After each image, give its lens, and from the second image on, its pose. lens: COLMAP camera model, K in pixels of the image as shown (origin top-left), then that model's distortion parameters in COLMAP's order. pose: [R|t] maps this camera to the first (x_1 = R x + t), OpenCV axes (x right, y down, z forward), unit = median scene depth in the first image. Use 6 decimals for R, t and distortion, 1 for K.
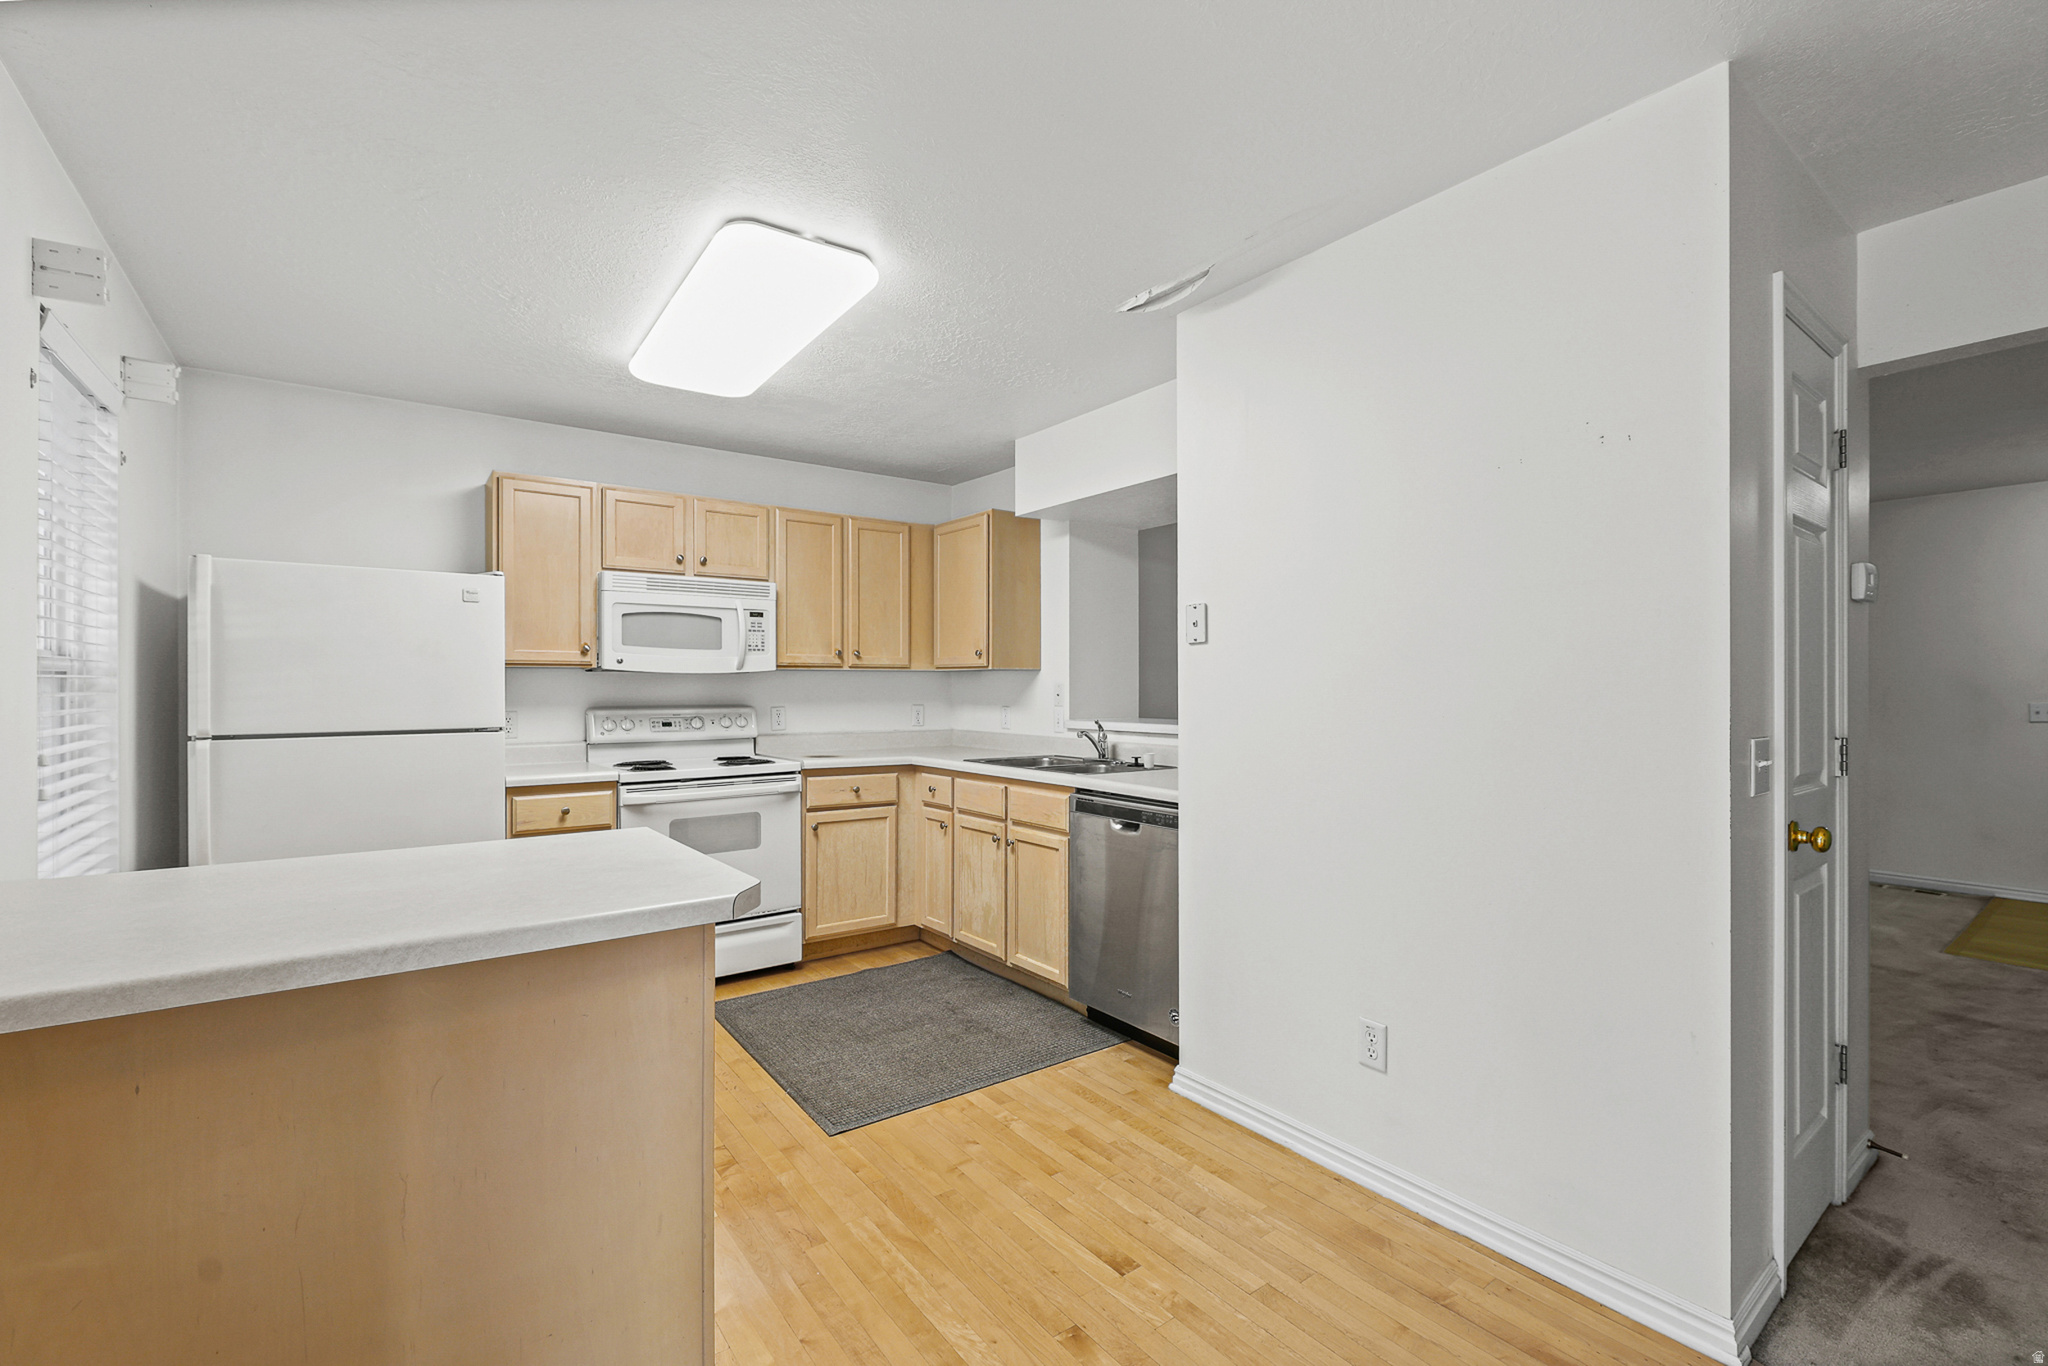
lens RADIAL K [[851.7, 0, 1024.0], [0, 851.7, 683.0], [0, 0, 1]] dist [0.000455, -0.000032]
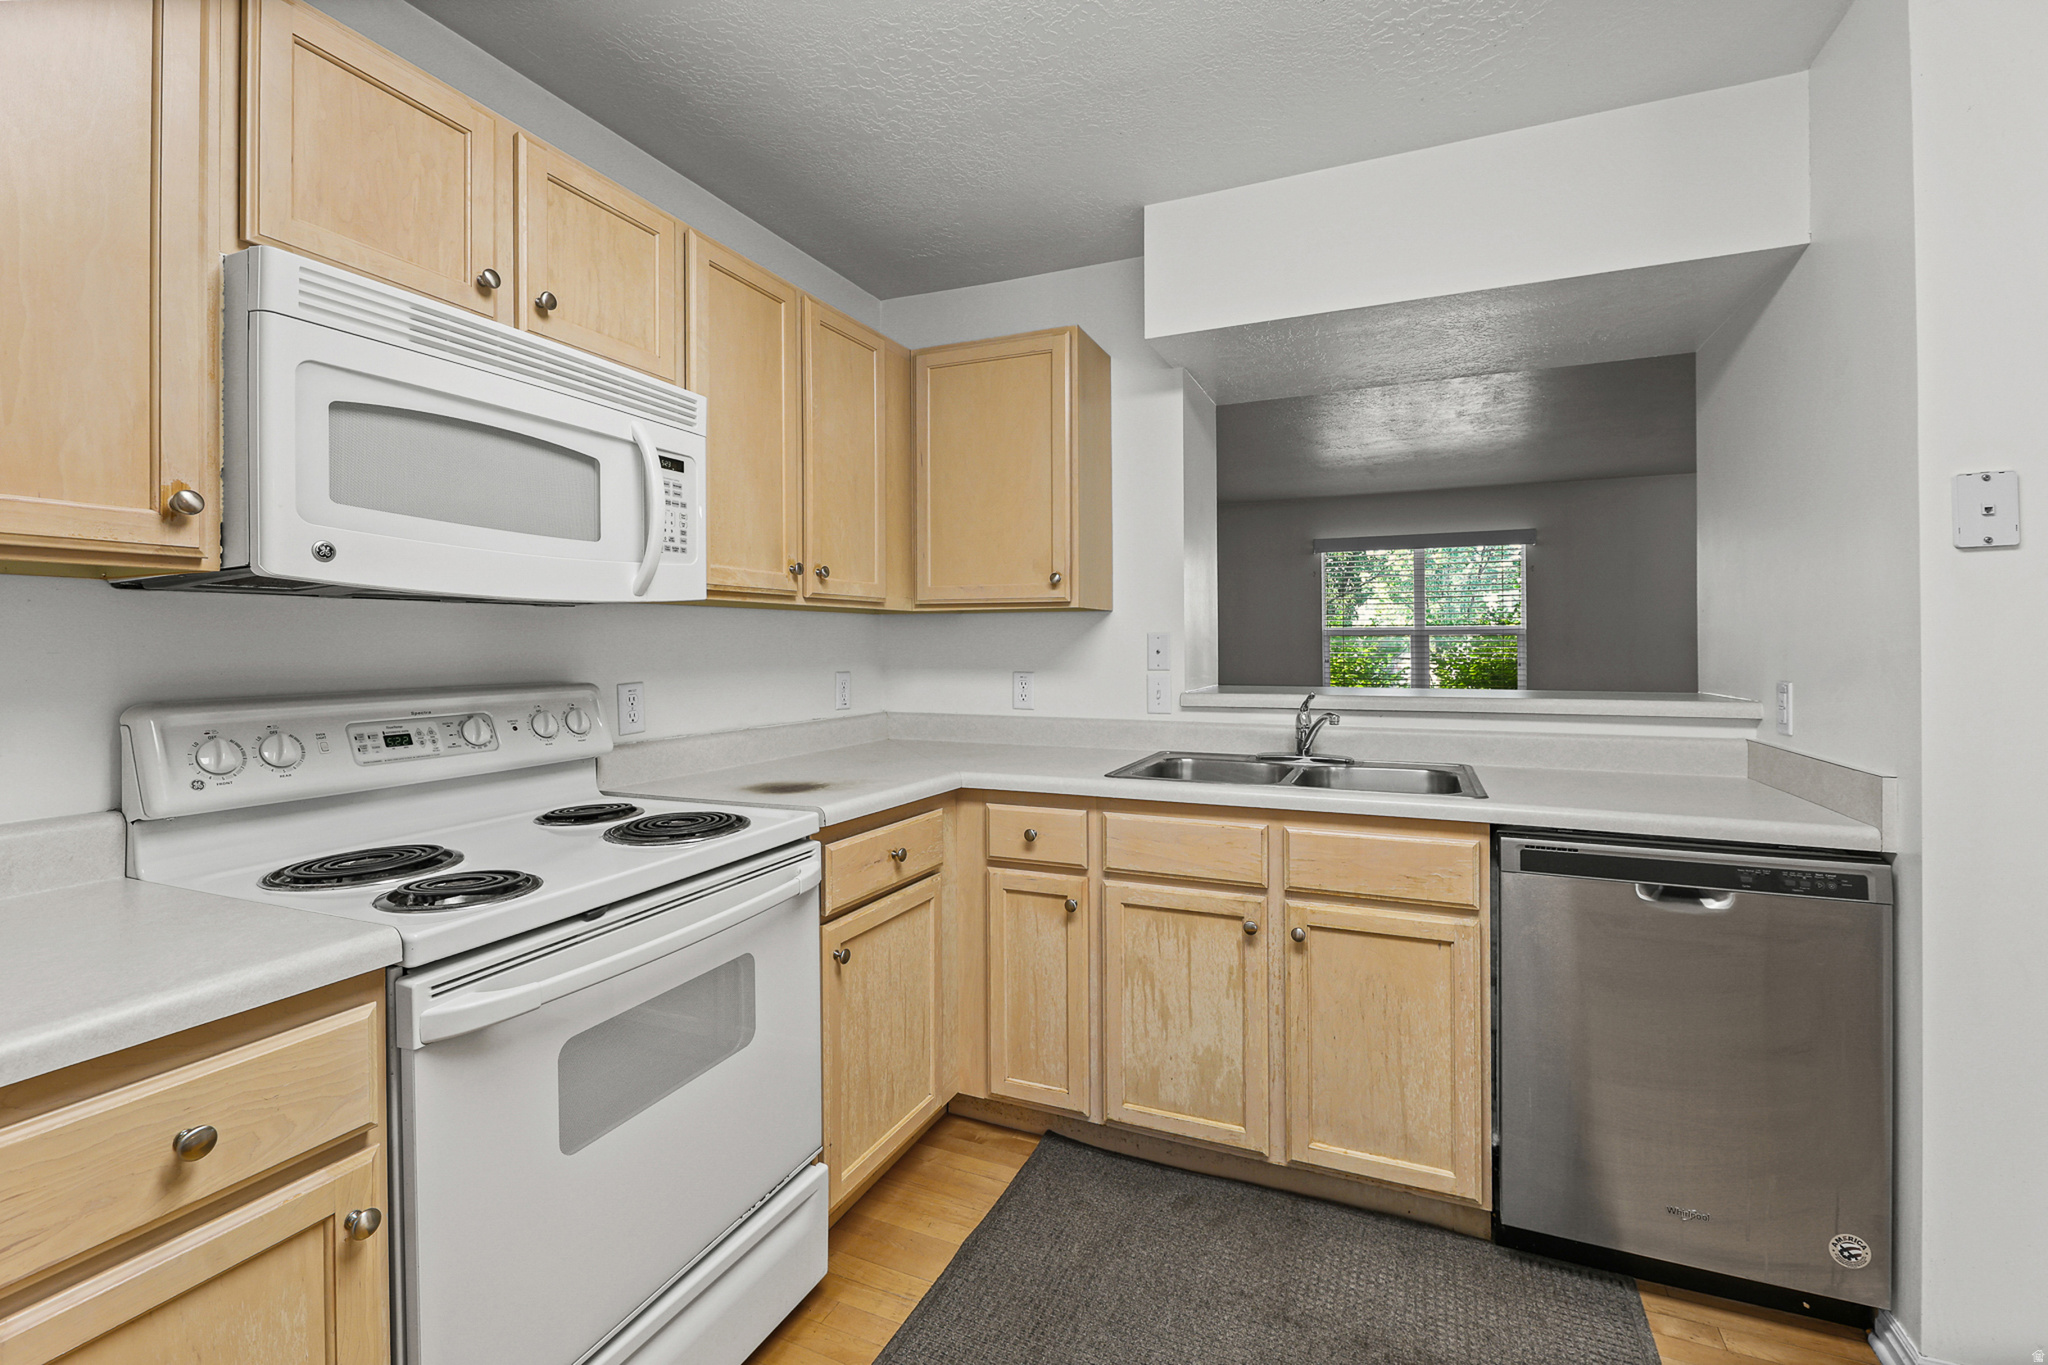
lens RADIAL K [[857.1, 0, 1032.5], [0, 857.1, 640.3], [0, 0, 1]] dist [0.003425, -0.007609]
pose [[0.867081, -0.001108, 0.498167, -0.380815], [0.001428, 0.999999, -0.000263, 0.006251], [-0.498166, 0.000939, 0.867081, 0.565189]]
